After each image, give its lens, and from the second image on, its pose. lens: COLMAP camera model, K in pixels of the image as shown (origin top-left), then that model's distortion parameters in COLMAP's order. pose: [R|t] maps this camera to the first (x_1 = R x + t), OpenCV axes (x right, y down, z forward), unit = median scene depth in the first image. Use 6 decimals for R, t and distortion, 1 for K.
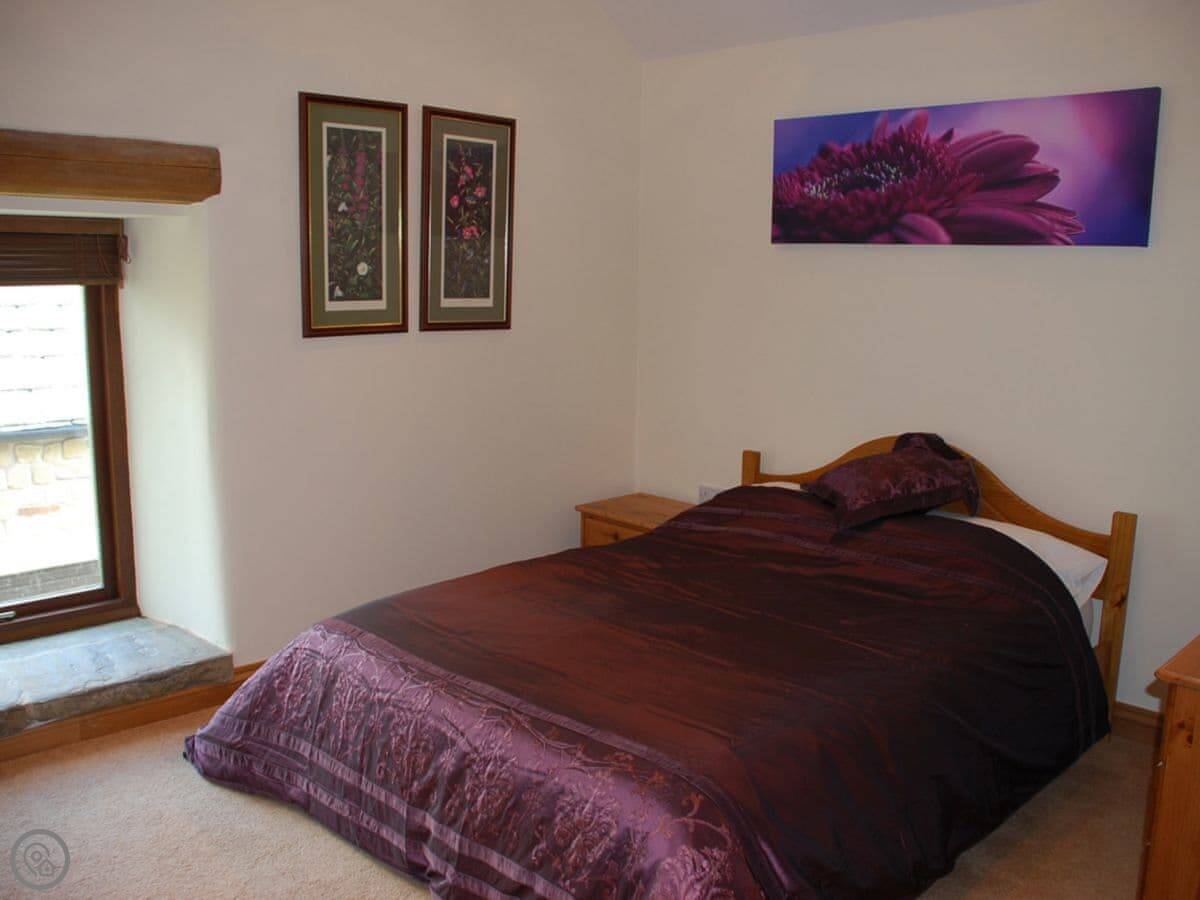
lens RADIAL K [[1027.6, 0, 595.7], [0, 1027.6, 457.7], [0, 0, 1]] dist [-0.162978, 0.096160]
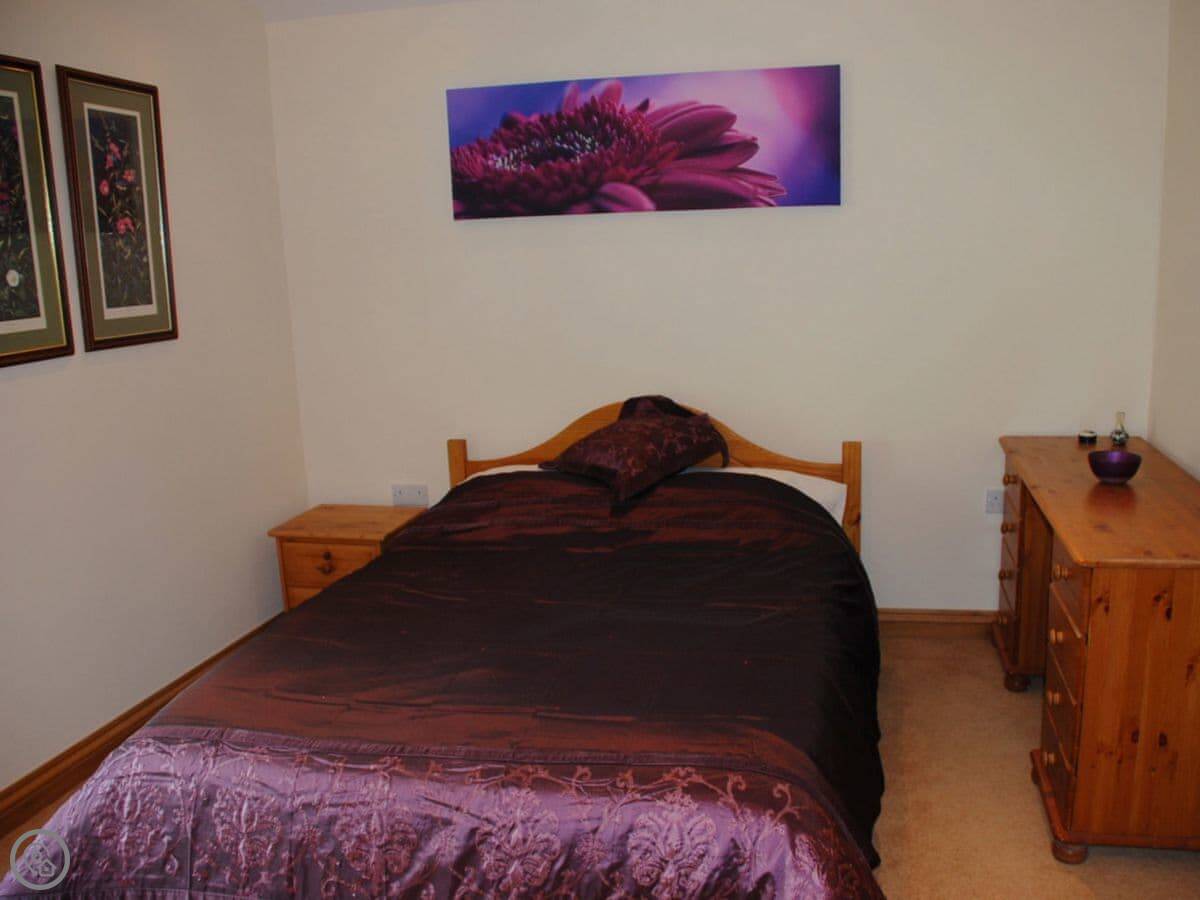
lens RADIAL K [[1027.6, 0, 650.1], [0, 1027.6, 465.9], [0, 0, 1]] dist [-0.162978, 0.096160]
pose [[0.829695, -0.160124, 0.534758, -0.248216], [0.143079, 0.986975, 0.073541, -0.031195], [-0.539568, 0.015496, 0.841799, 0.122005]]
